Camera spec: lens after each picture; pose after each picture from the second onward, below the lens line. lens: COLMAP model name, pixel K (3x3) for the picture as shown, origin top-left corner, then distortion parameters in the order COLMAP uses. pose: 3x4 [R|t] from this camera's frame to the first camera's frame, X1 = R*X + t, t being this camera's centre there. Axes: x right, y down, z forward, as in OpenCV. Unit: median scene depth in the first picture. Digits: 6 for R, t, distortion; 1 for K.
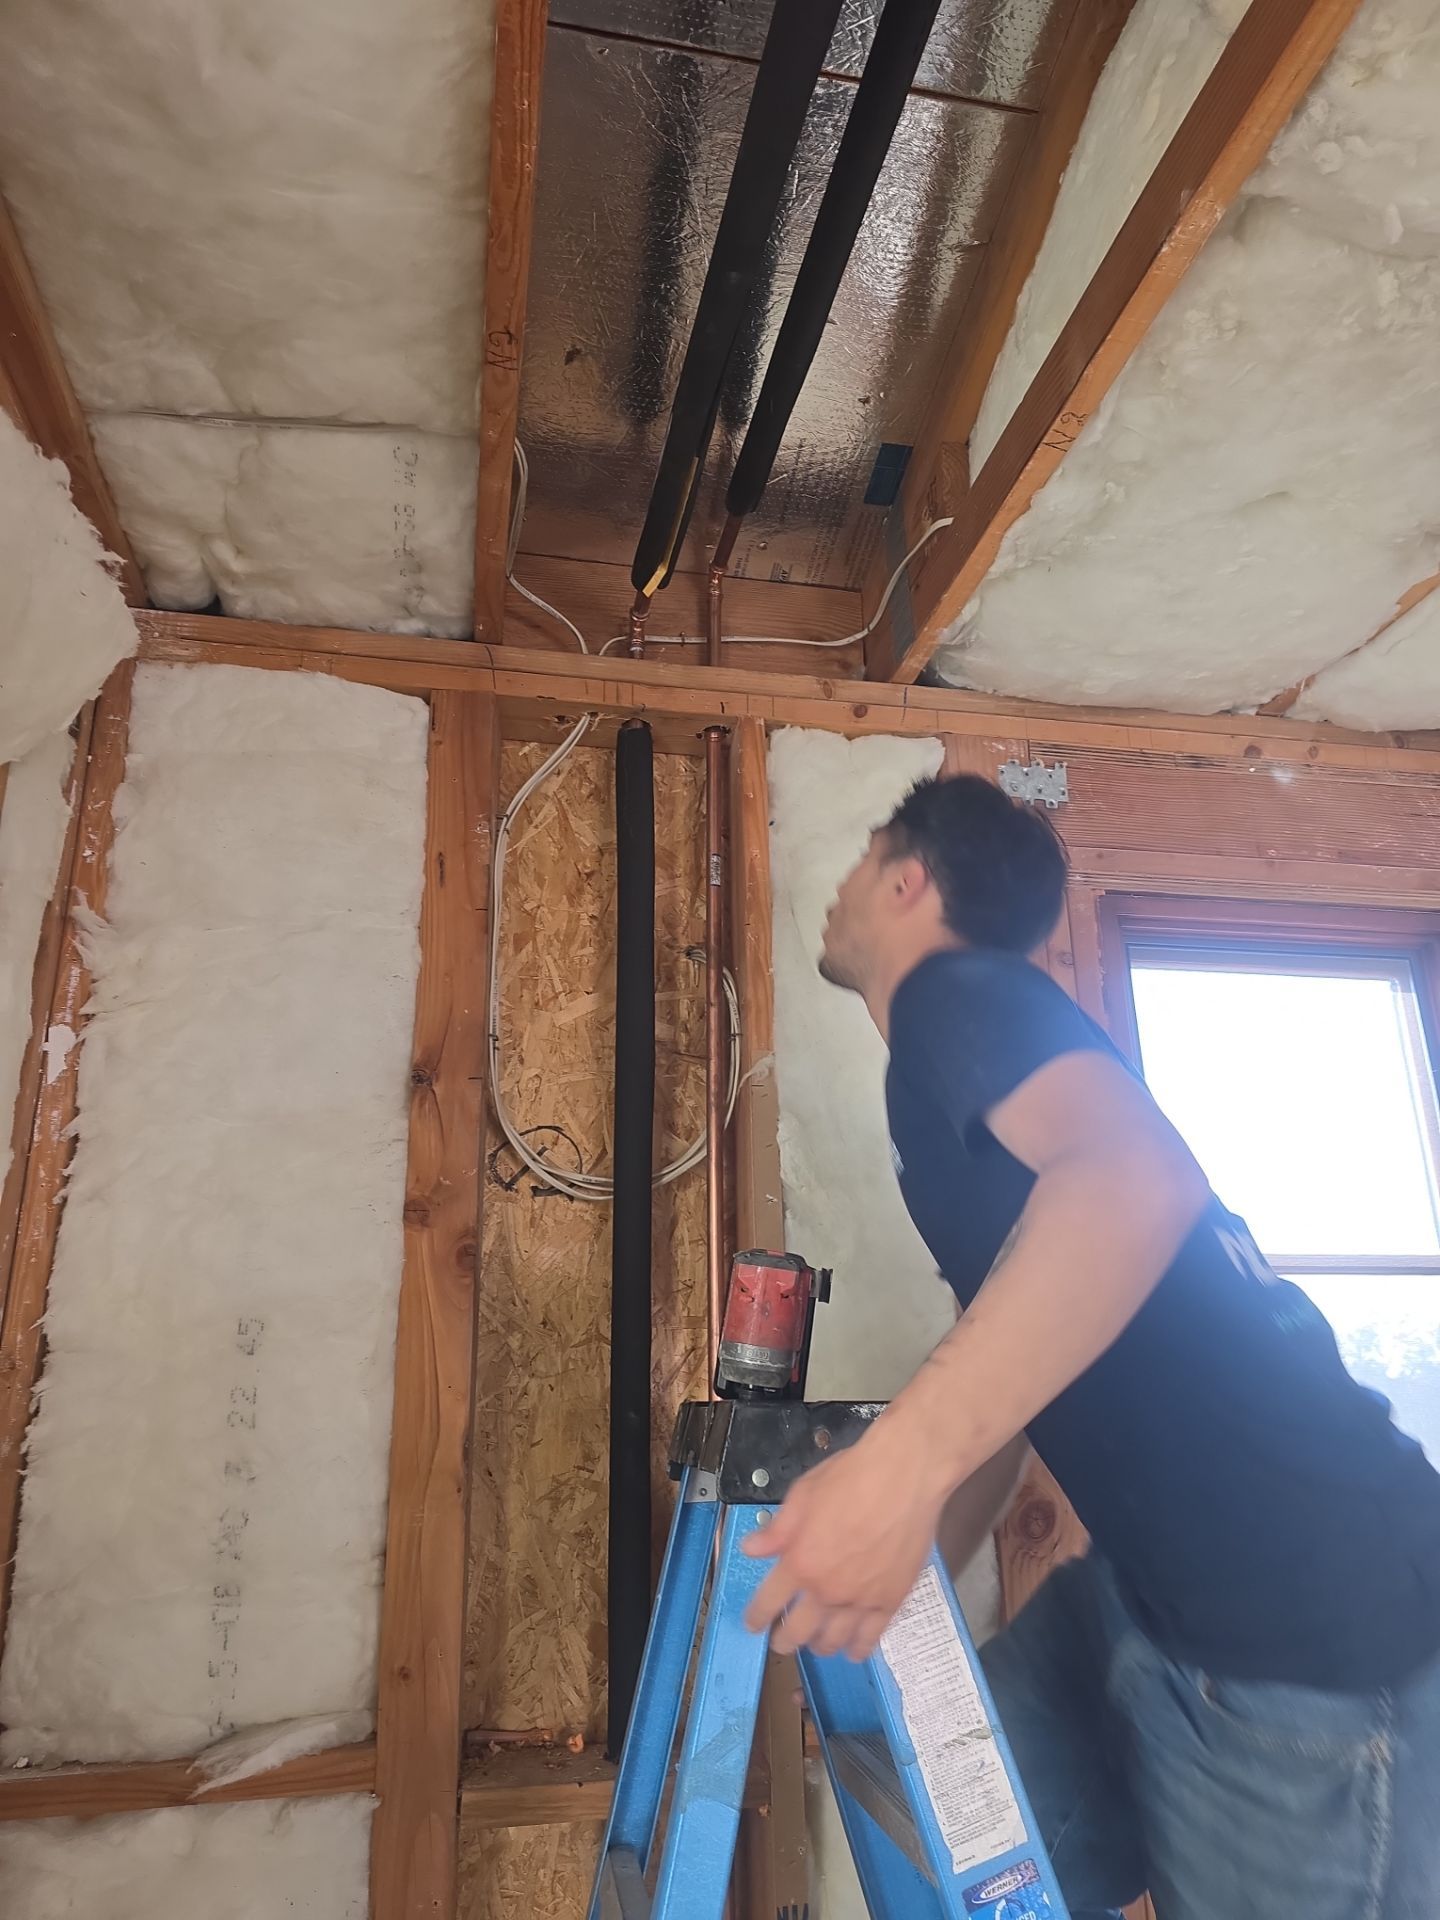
lens RADIAL K [[1305.4, 0, 730.5], [0, 1305.4, 960.5], [0, 0, 1]] dist [0.065708, -0.053268]
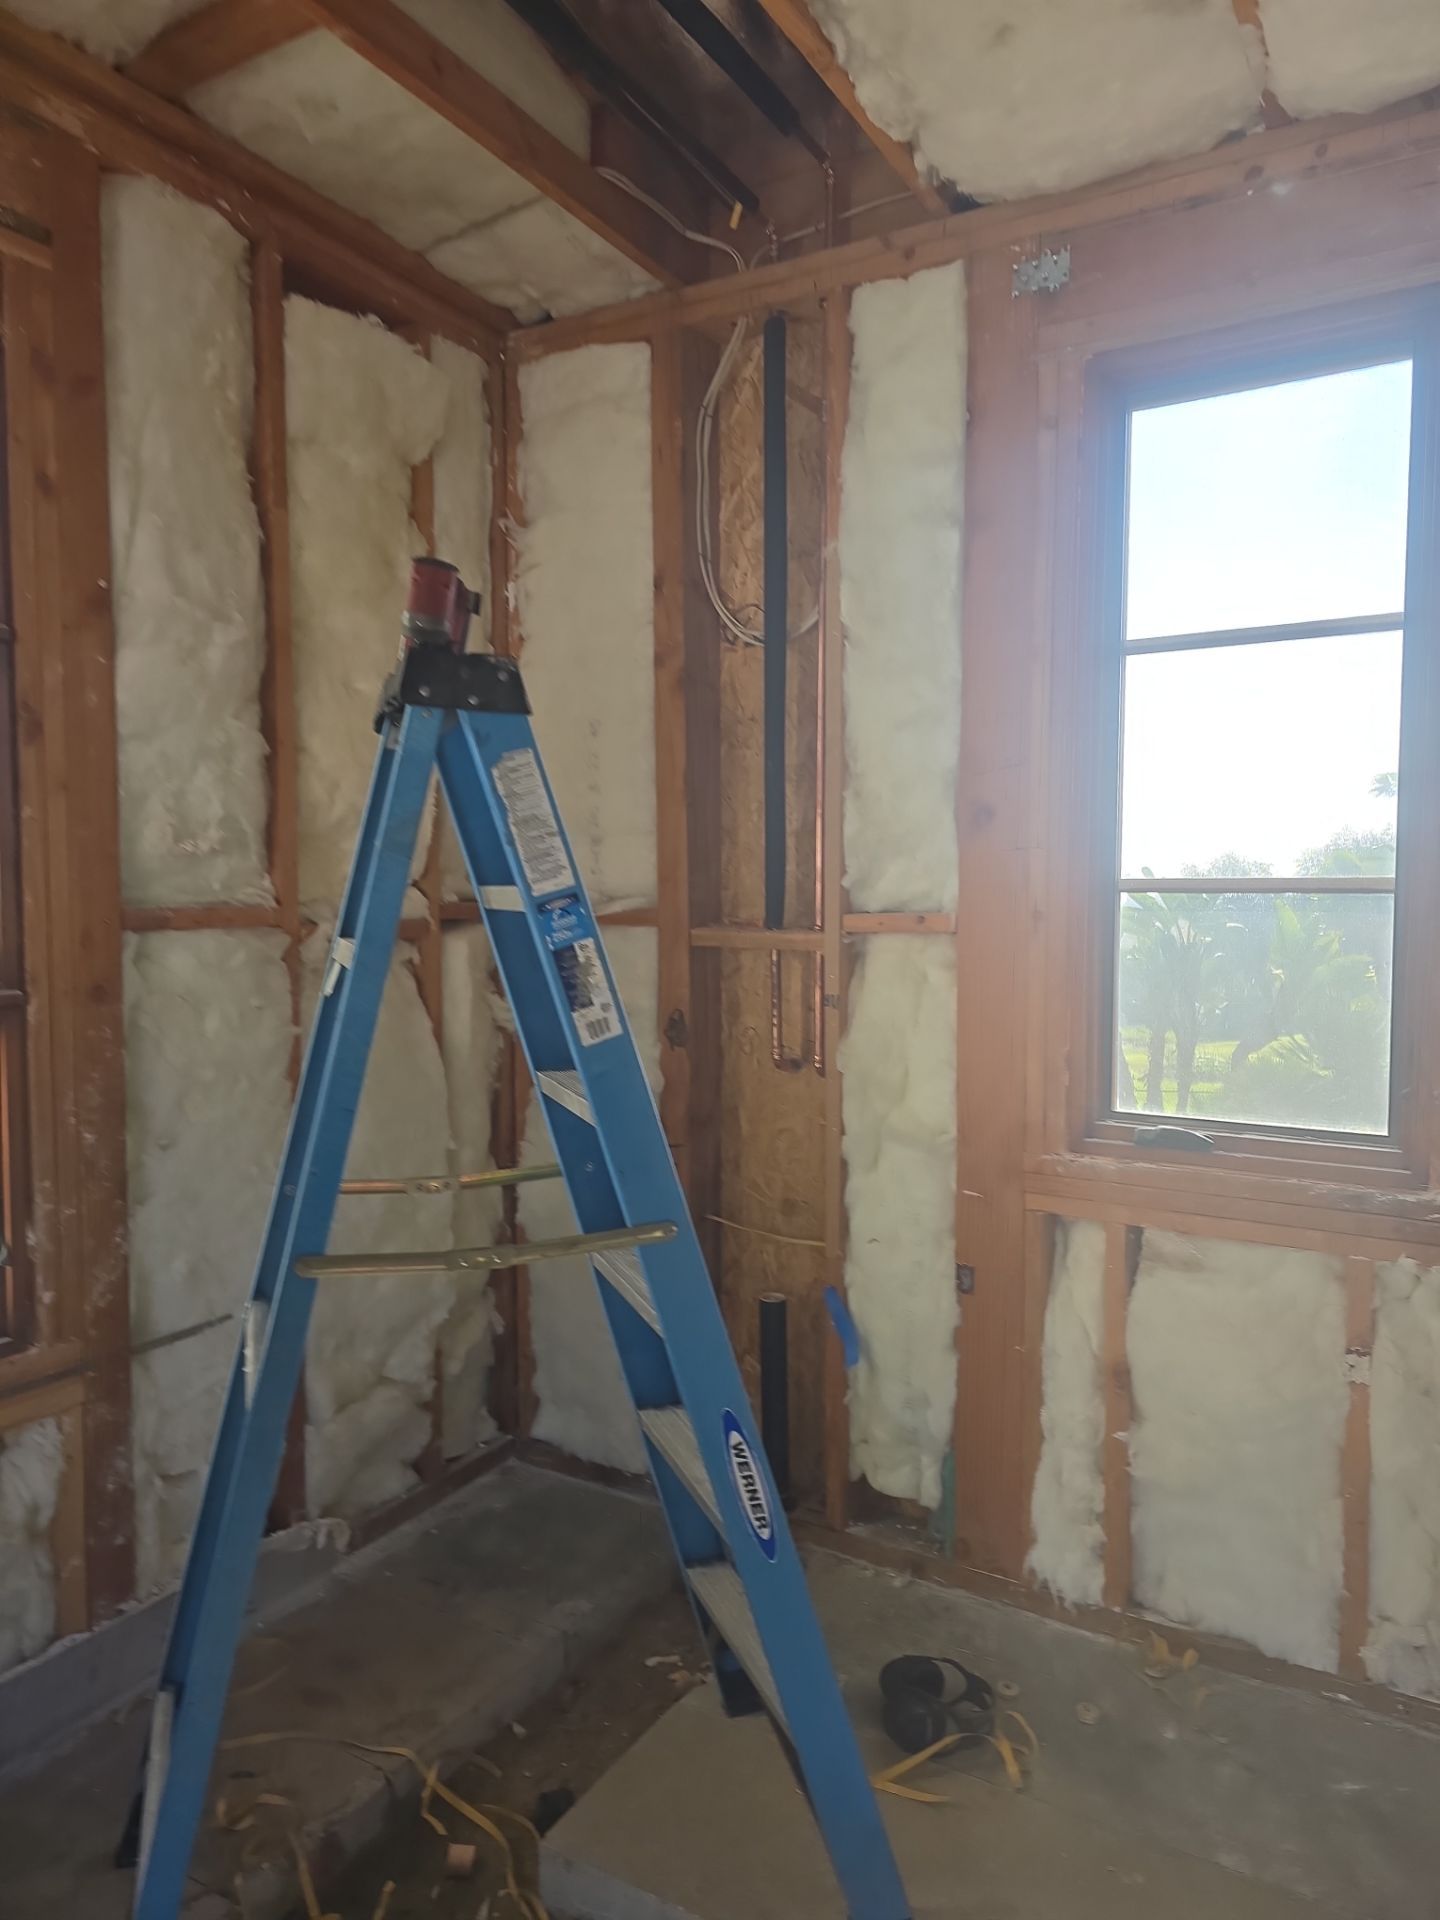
lens RADIAL K [[1315.5, 0, 706.8], [0, 1315.5, 955.6], [0, 0, 1]] dist [0.079111, -0.068363]
pose [[0.736187, 0.057615, -0.674321, 1.101897], [0.196604, 0.935195, 0.294546, 0.044269], [0.647592, -0.349415, 0.677151, -0.376807]]
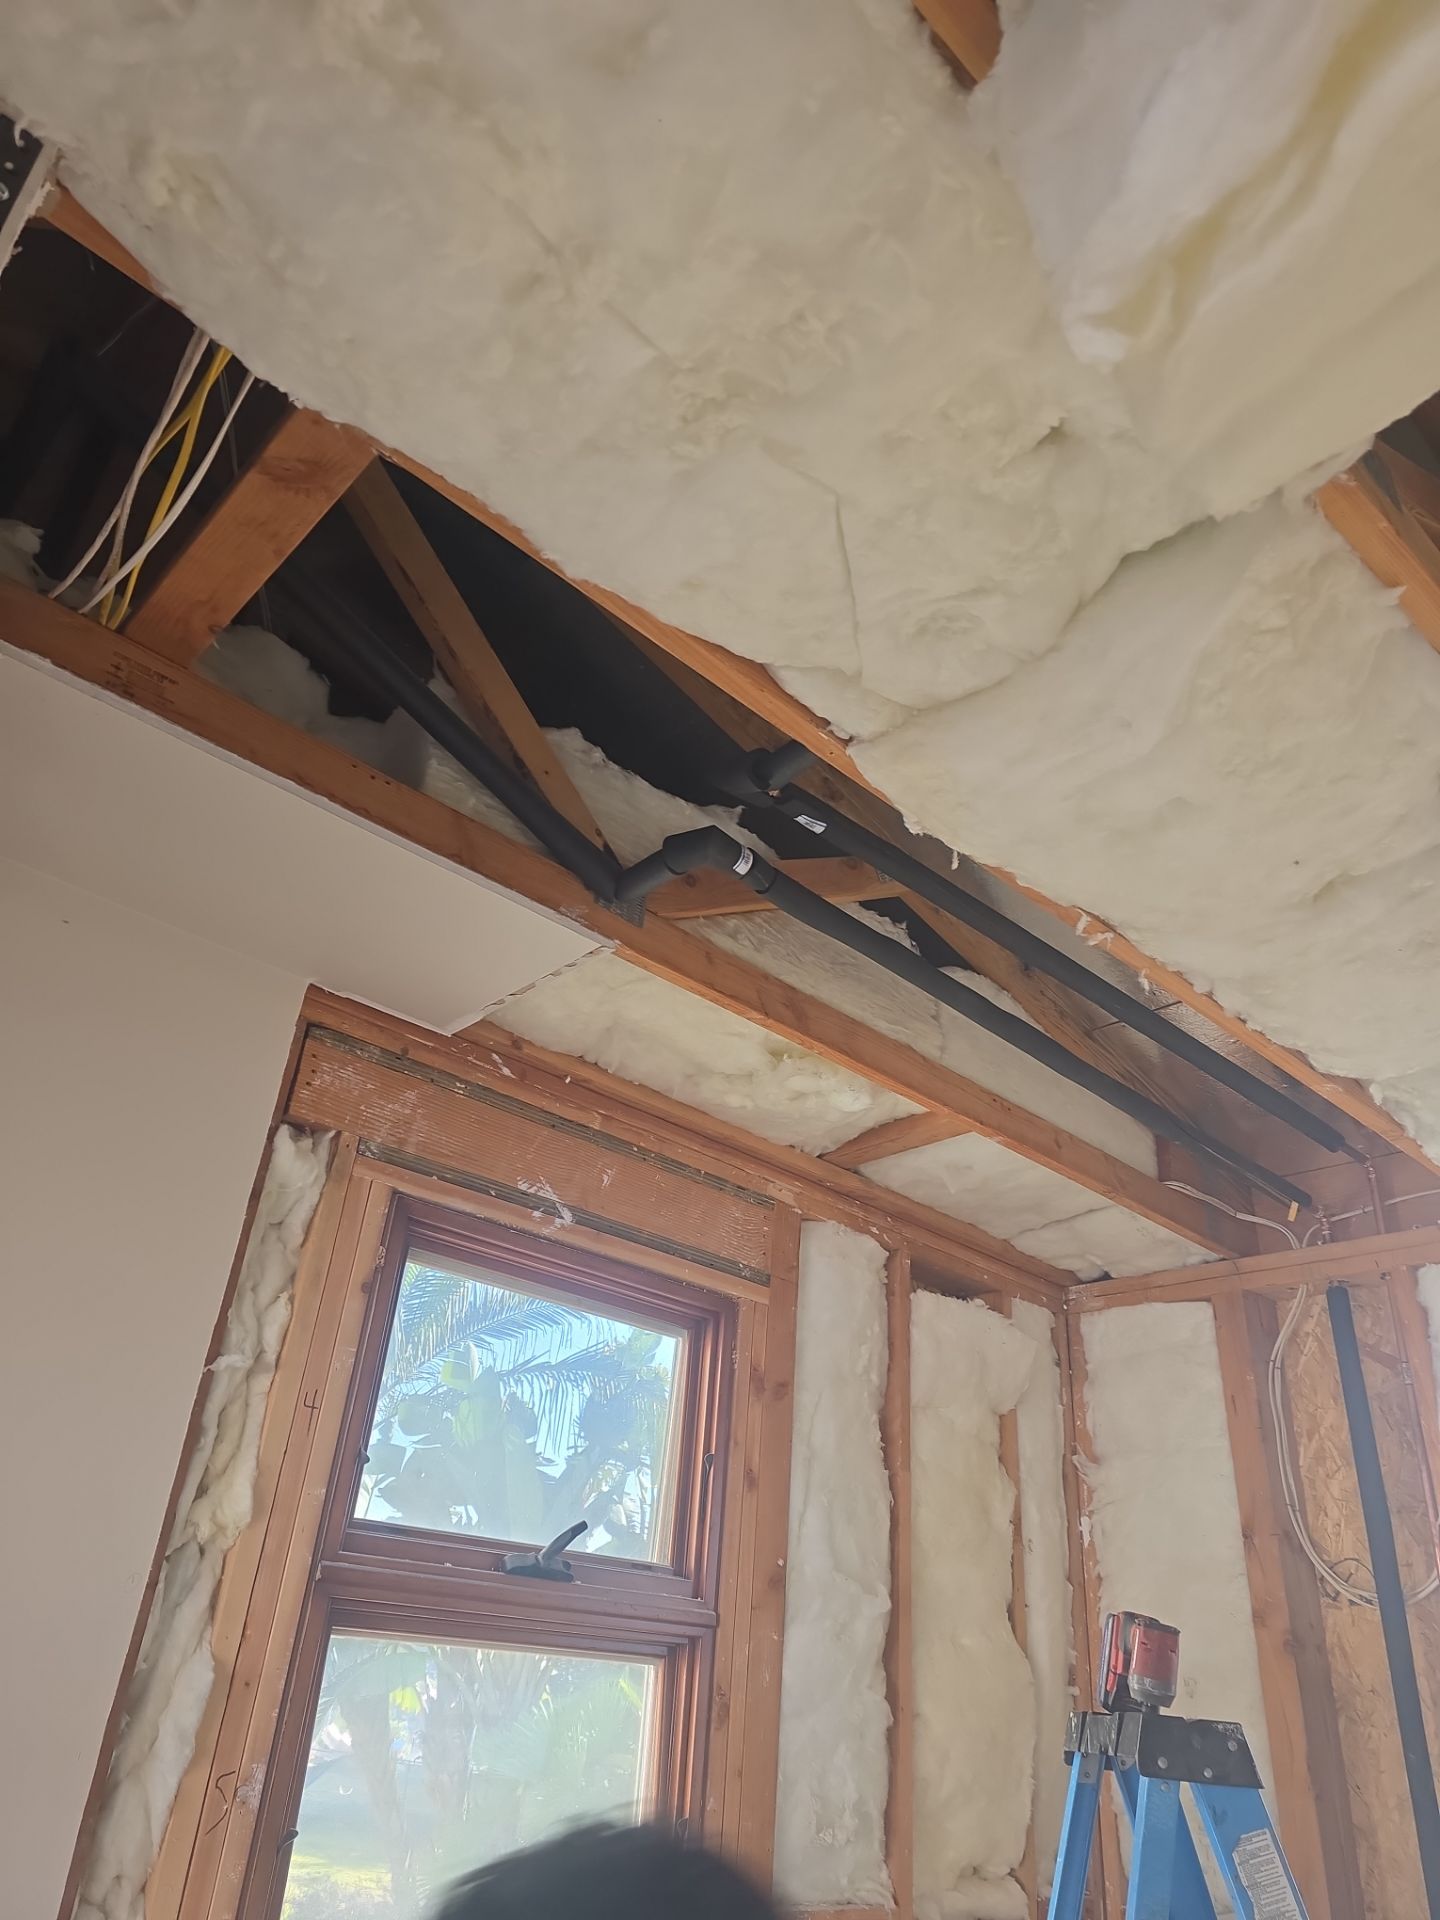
lens RADIAL K [[1292.3, 0, 720.0], [0, 1292.3, 960.0], [0, 0, 1]] dist [0.065771, -0.056801]
pose [[0.512678, -0.378301, -0.770746, 1.117152], [0.188816, 0.925398, -0.328613, -0.192133], [0.837562, 0.022943, 0.545861, -0.630695]]
